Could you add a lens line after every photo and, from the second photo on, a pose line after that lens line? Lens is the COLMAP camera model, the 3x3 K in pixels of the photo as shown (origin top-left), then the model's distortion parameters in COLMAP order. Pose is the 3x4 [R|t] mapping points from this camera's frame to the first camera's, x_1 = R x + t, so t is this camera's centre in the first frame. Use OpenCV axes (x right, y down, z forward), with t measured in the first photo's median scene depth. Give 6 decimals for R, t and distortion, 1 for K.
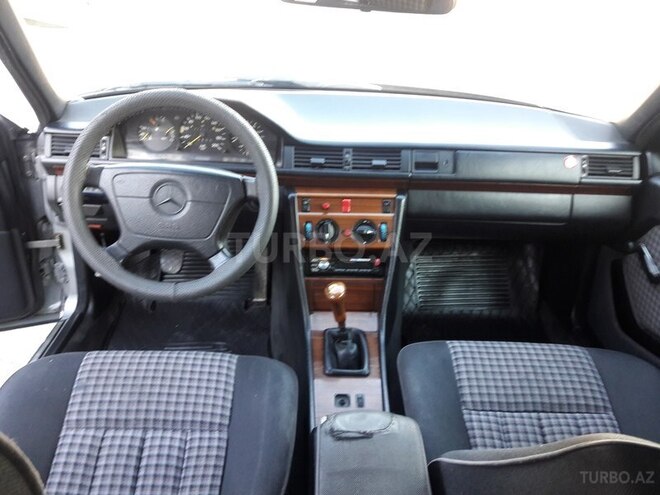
lens RADIAL K [[534.8, 0, 327.3], [0, 534.8, 246.0], [0, 0, 1]] dist [0.059241, -0.109743]
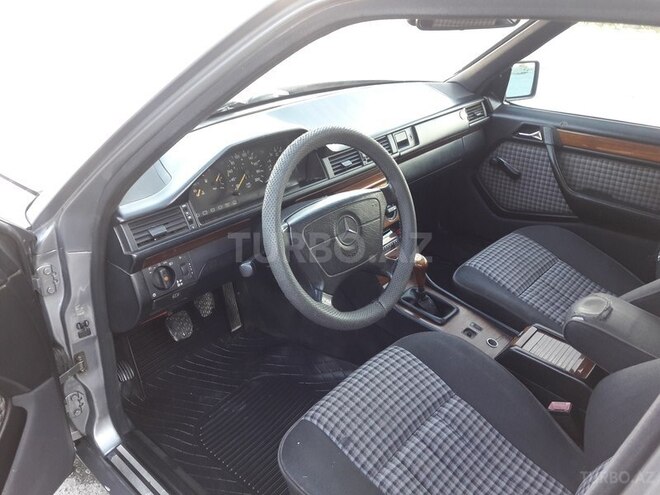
lens RADIAL K [[534.8, 0, 327.3], [0, 534.8, 246.0], [0, 0, 1]] dist [0.059241, -0.109743]
pose [[0.678761, -0.370909, 0.633806, -0.804809], [0.351834, 0.921820, 0.162669, -0.195750], [-0.644590, 0.112581, 0.756194, 0.206671]]
